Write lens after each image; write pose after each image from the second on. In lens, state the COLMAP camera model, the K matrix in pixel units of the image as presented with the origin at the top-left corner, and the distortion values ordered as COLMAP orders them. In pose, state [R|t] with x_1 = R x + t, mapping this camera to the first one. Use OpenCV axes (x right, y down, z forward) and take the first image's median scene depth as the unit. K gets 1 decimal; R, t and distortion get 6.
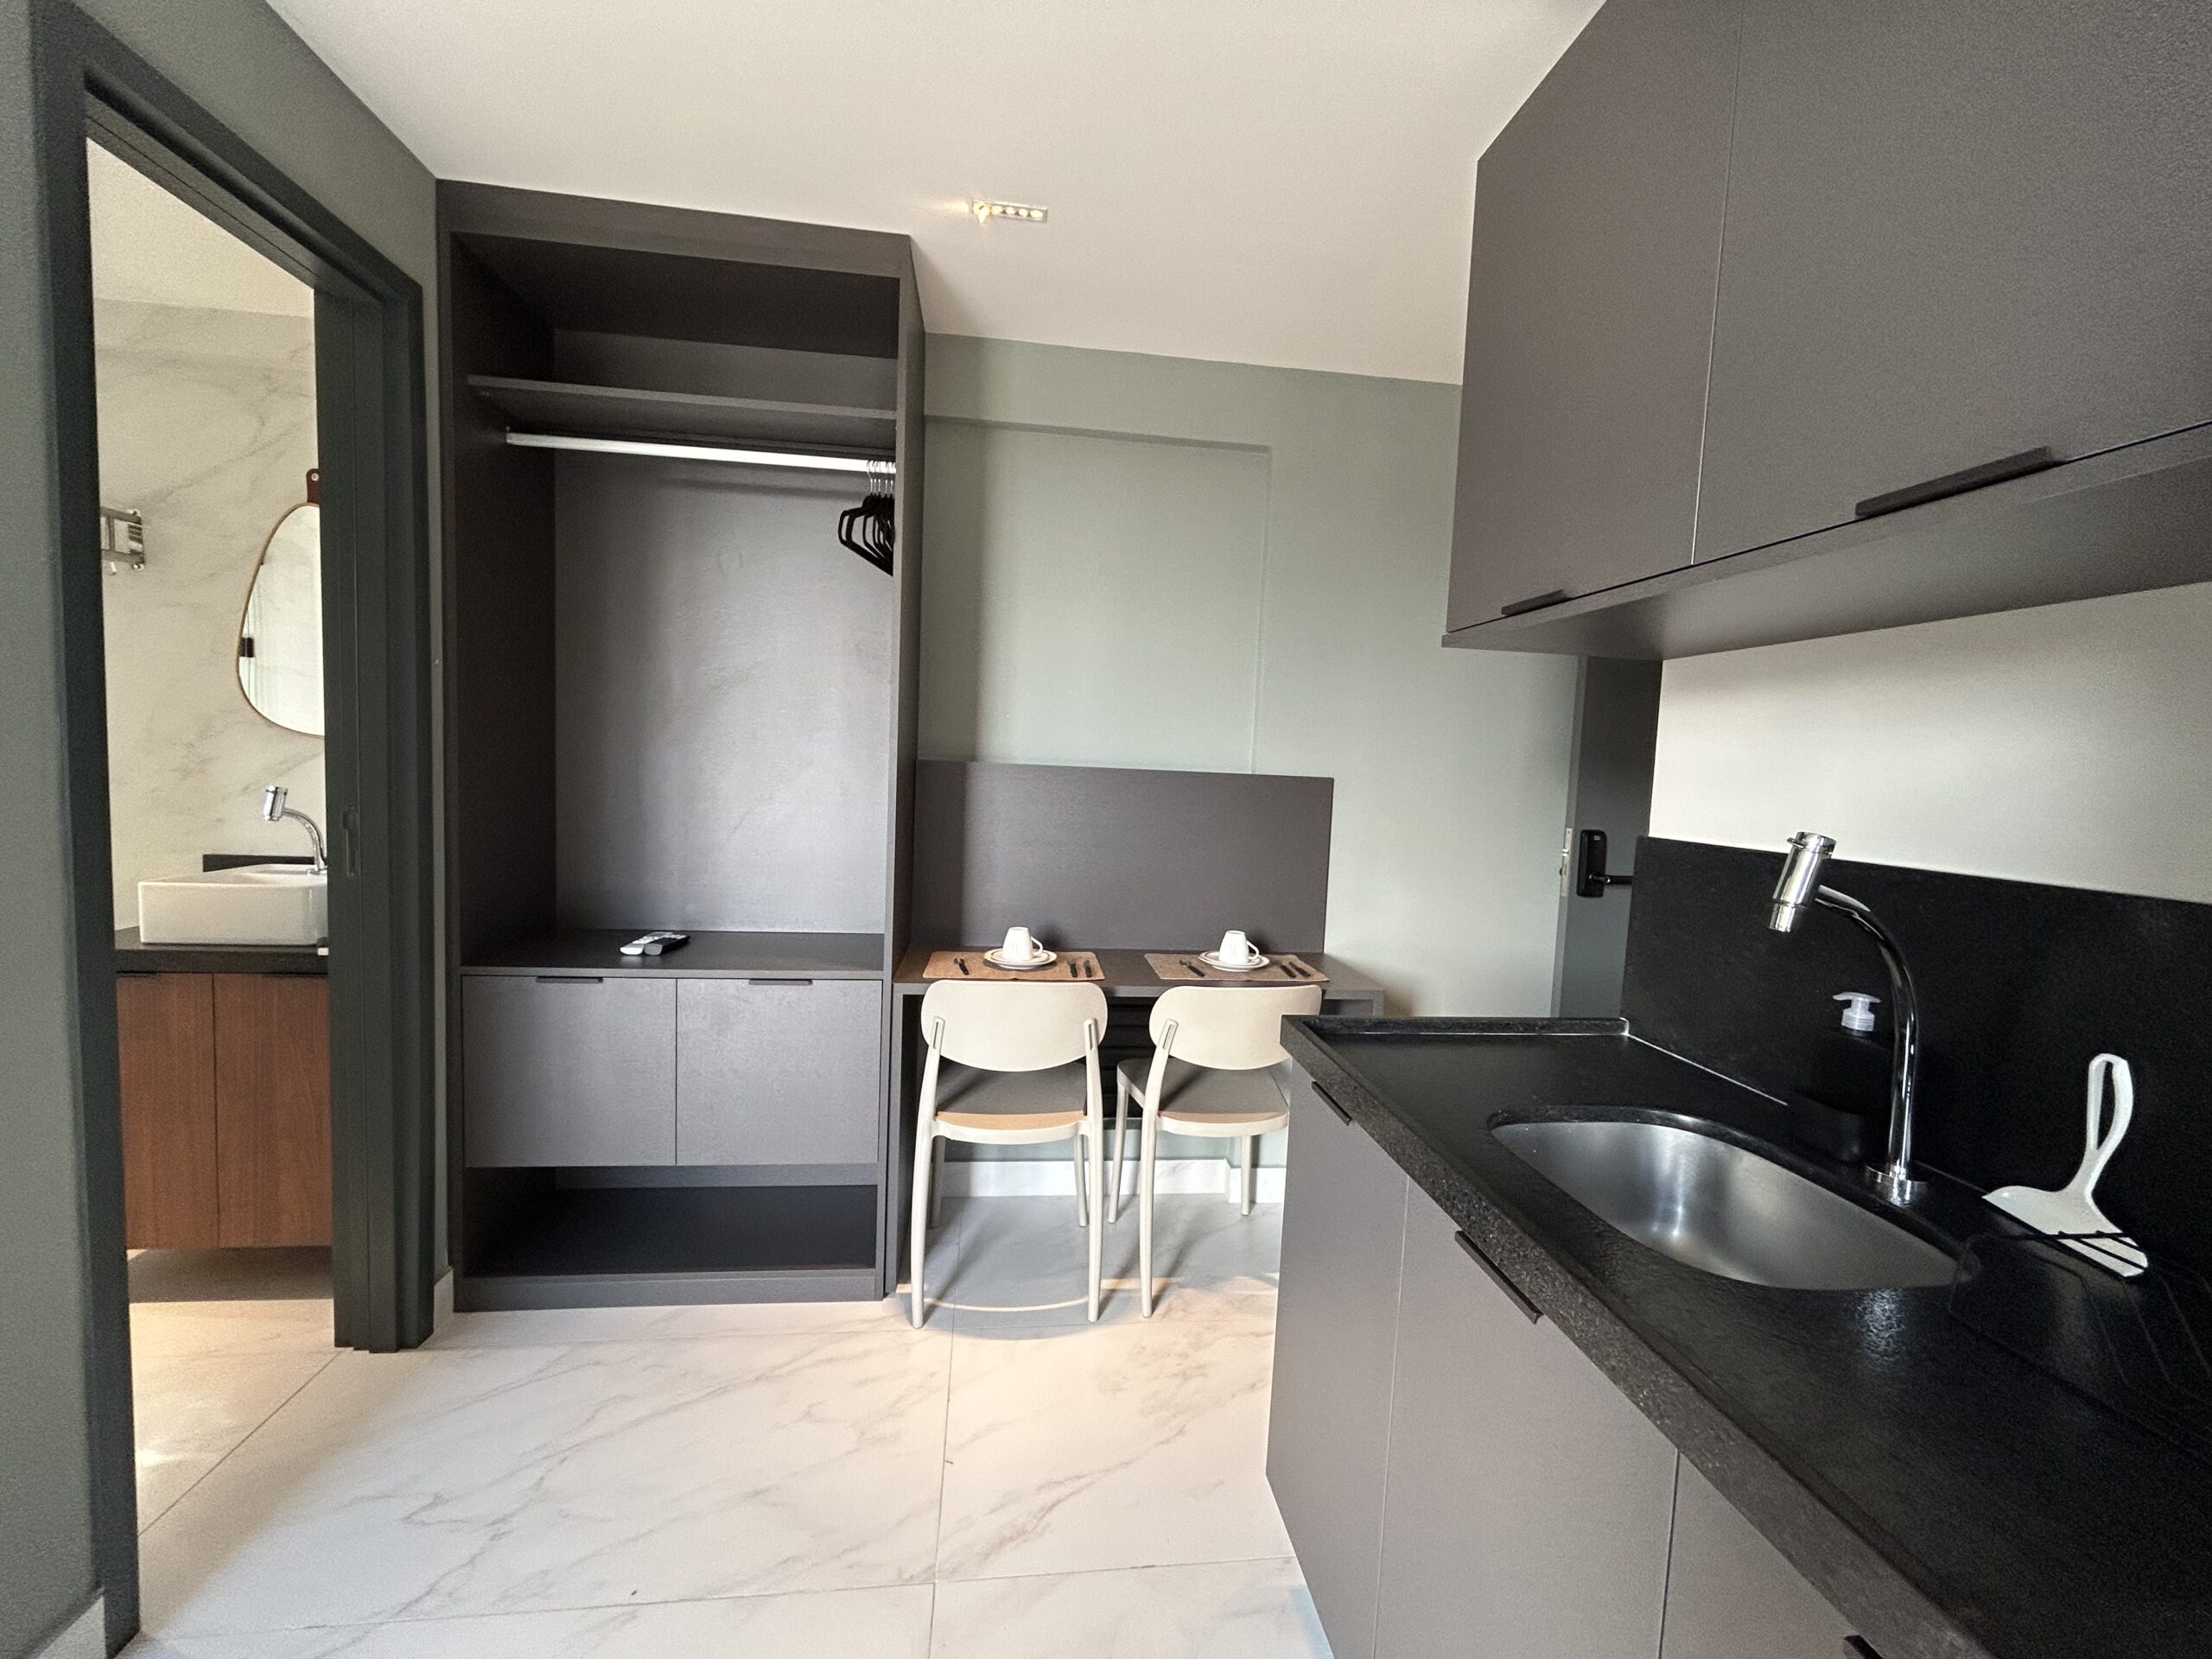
lens RADIAL K [[898.9, 0, 1100.5], [0, 898.9, 824.2], [0, 0, 1]] dist [0.001212, -0.000230]
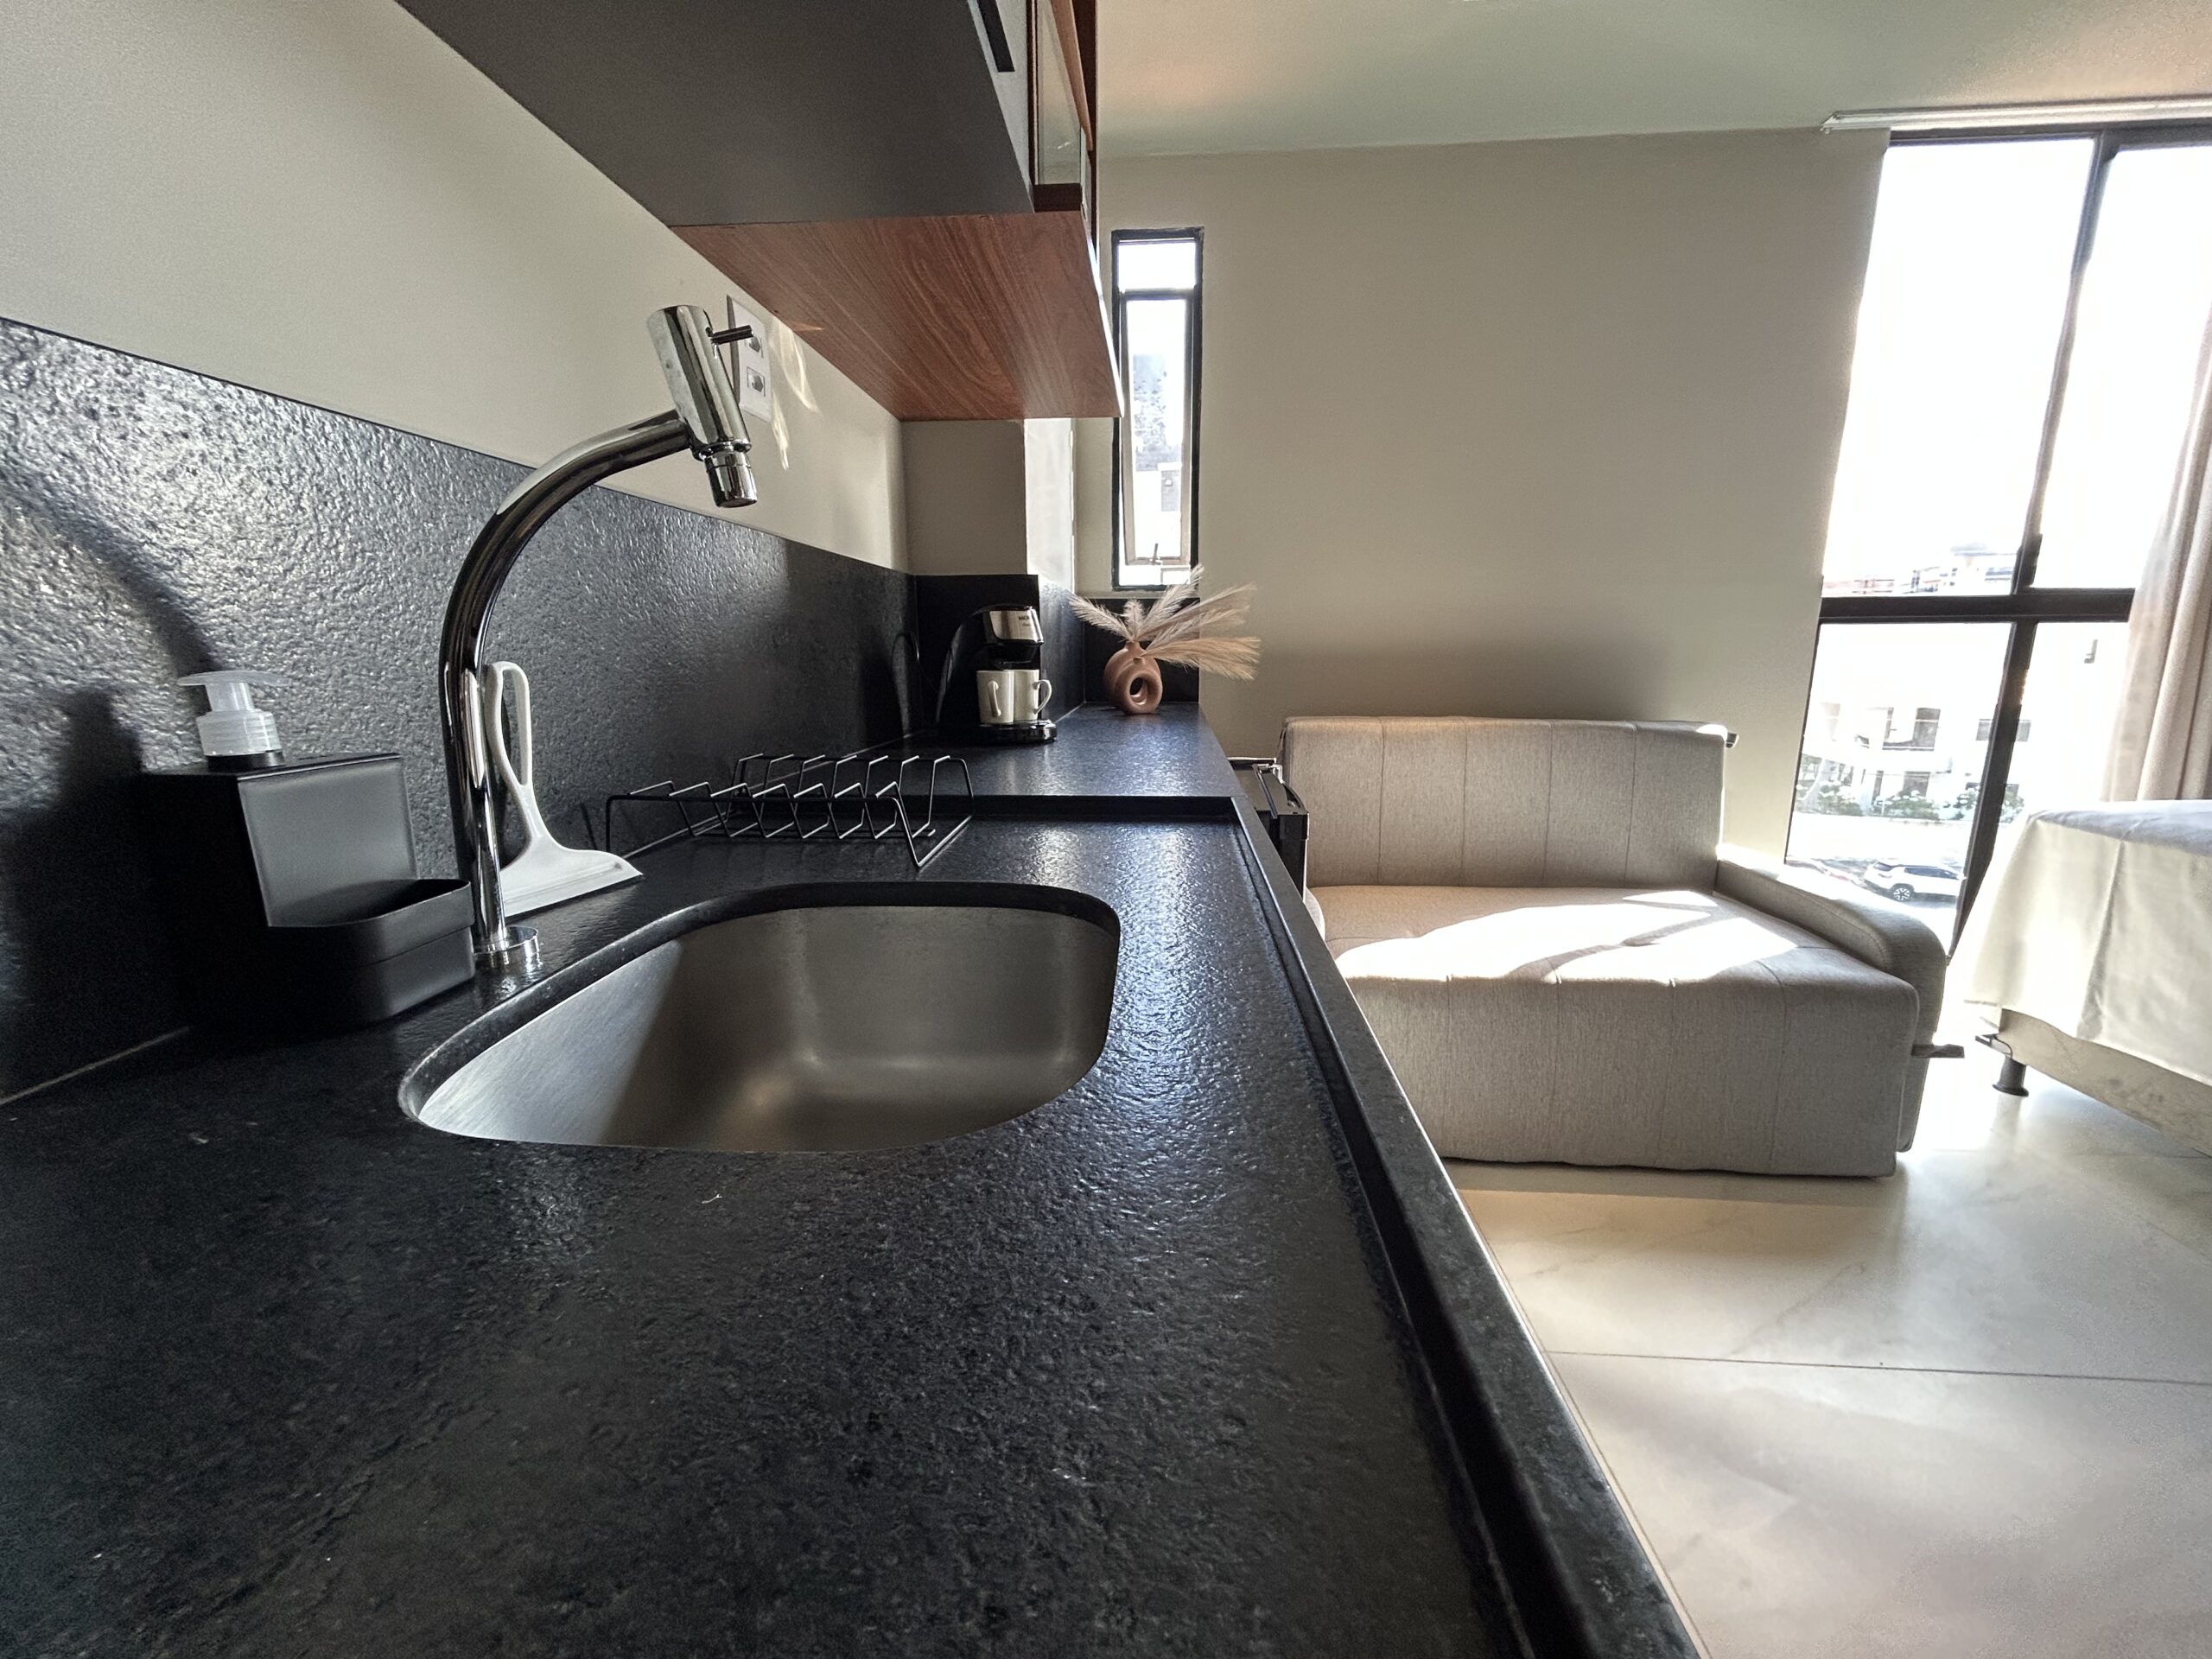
lens RADIAL K [[893.5, 0, 1104.1], [0, 893.5, 824.3], [0, 0, 1]] dist [0.001185, -0.000959]
pose [[-0.980771, -0.078212, 0.178803, 0.199673], [-0.027374, 0.962258, 0.270760, 0.073173], [-0.193231, 0.260659, -0.945896, 0.720966]]
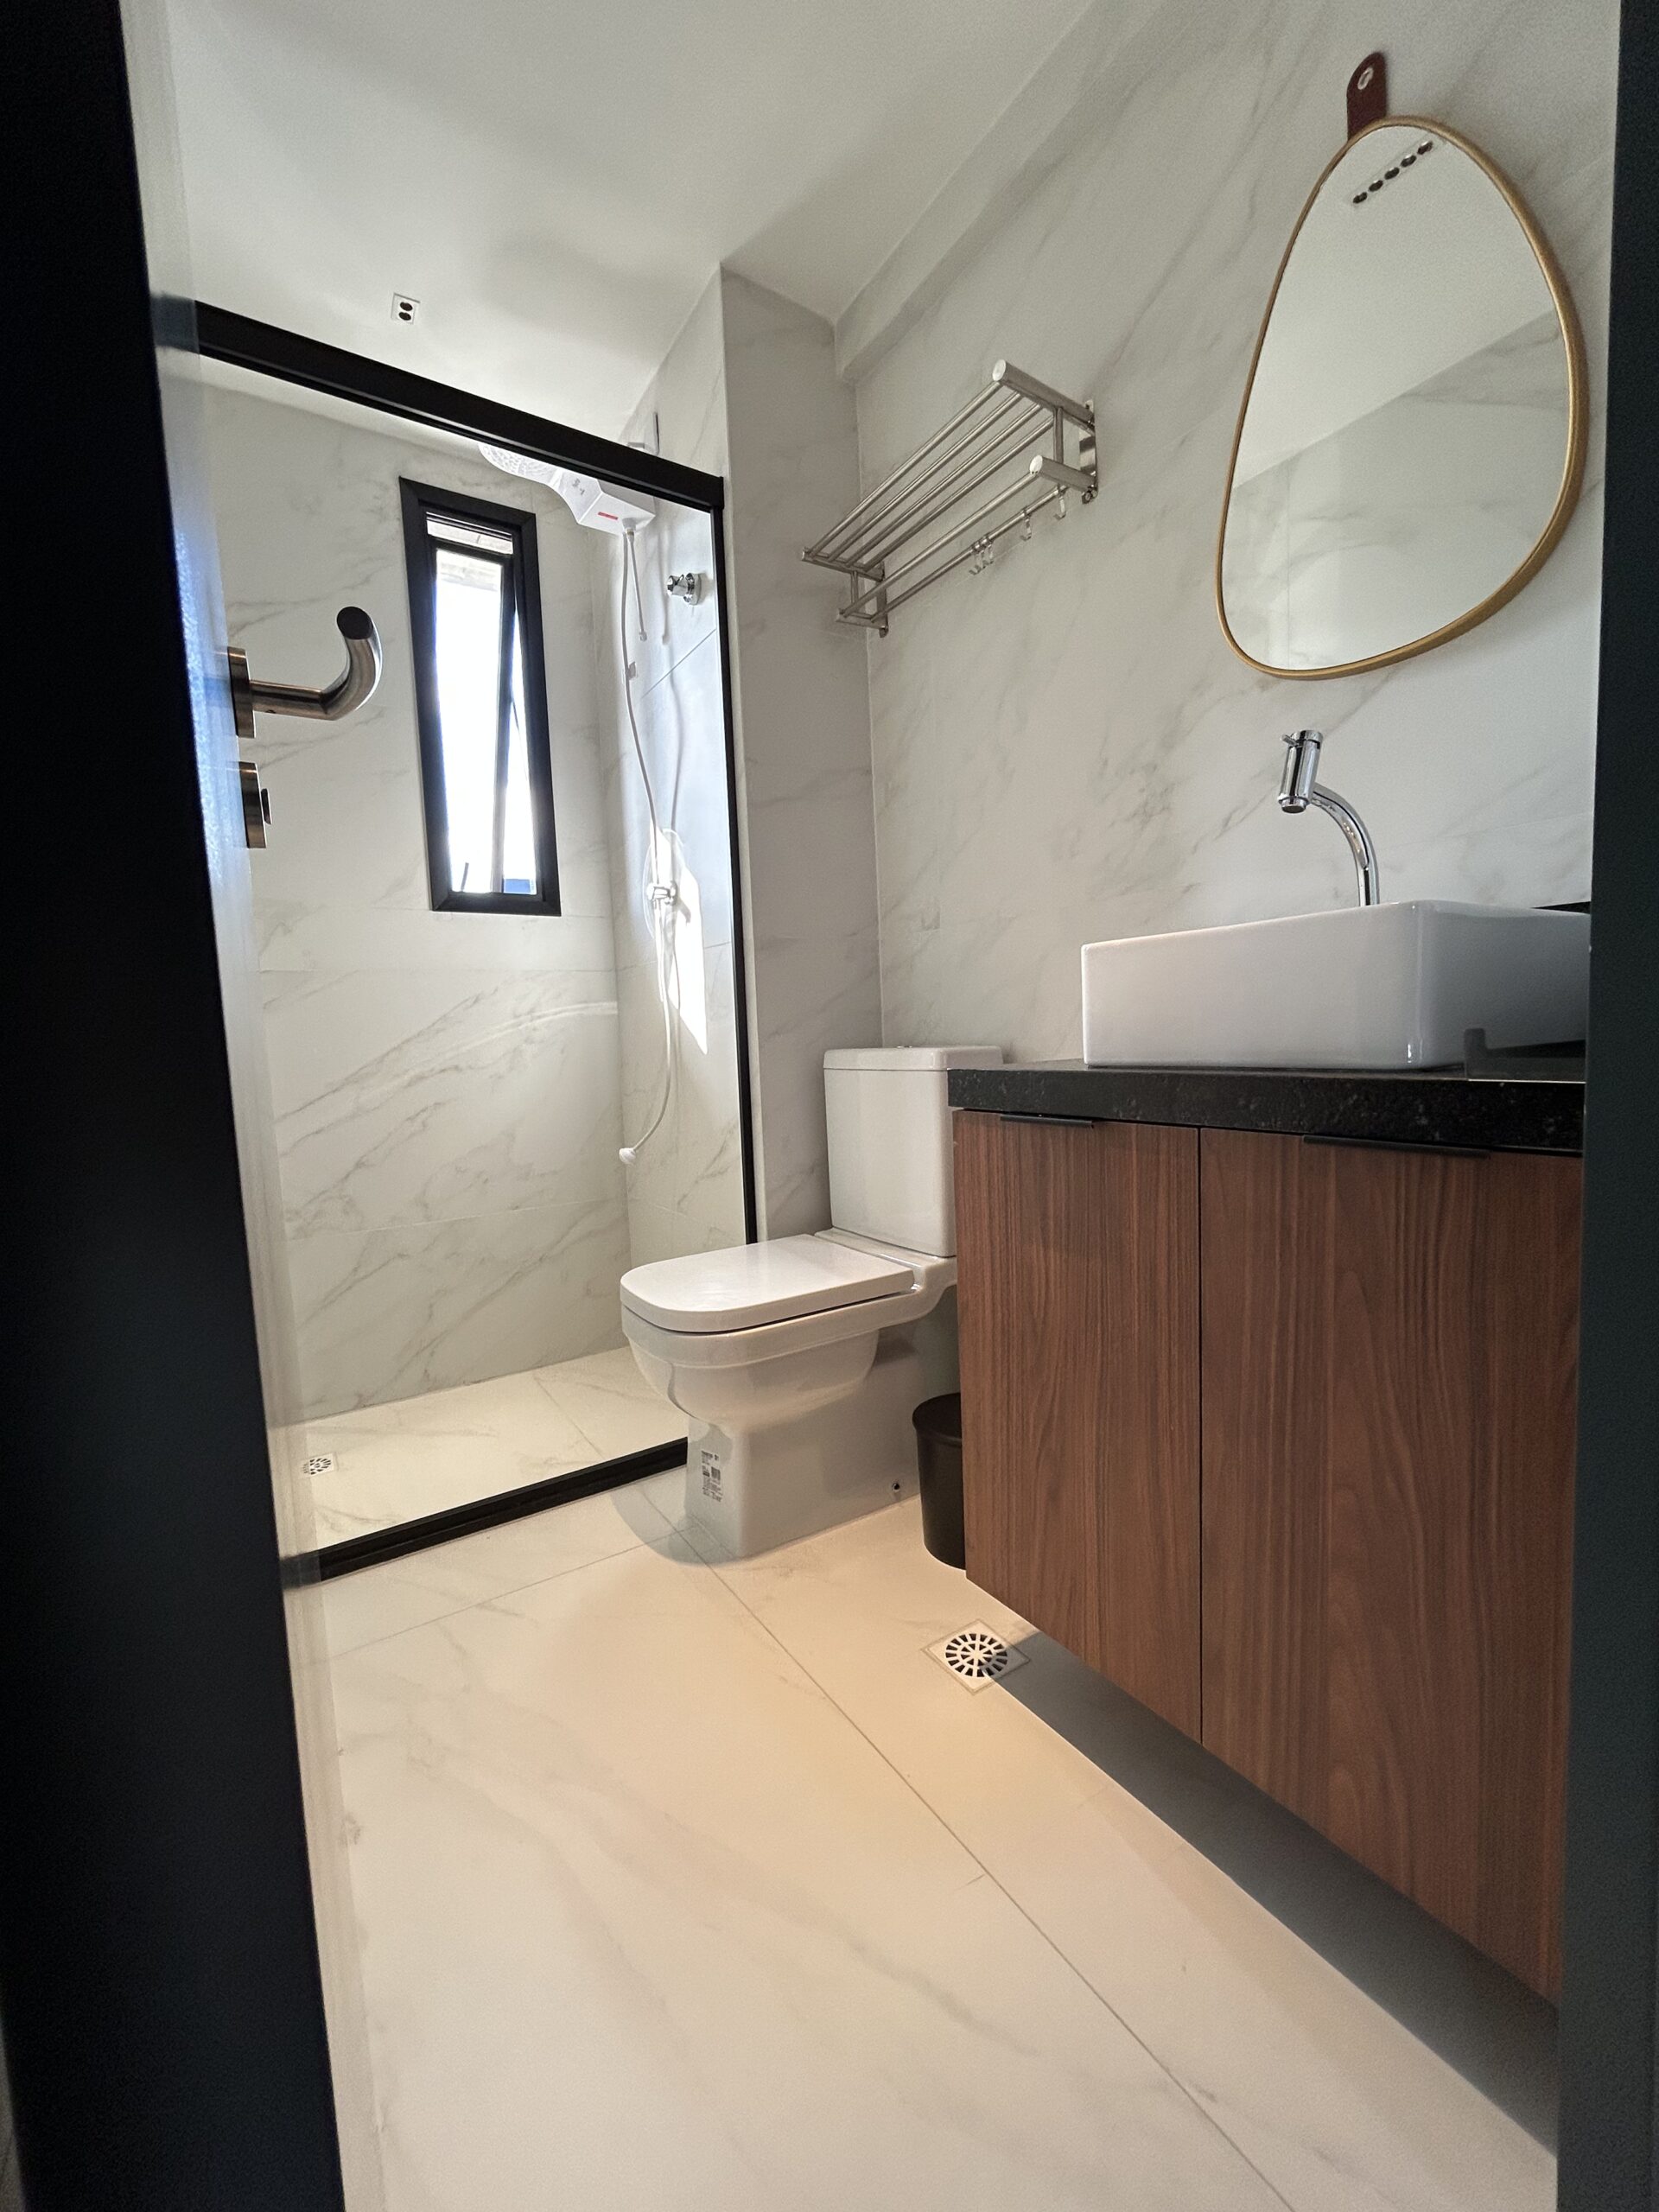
lens RADIAL K [[898.9, 0, 829.5], [0, 898.9, 1106.0], [0, 0, 1]] dist [0.001212, -0.000230]
pose [[0.439715, 0.013335, -0.898038, -0.678988], [0.000869, 0.999883, 0.015273, 0.149497], [0.898137, -0.007496, 0.439652, 0.652481]]
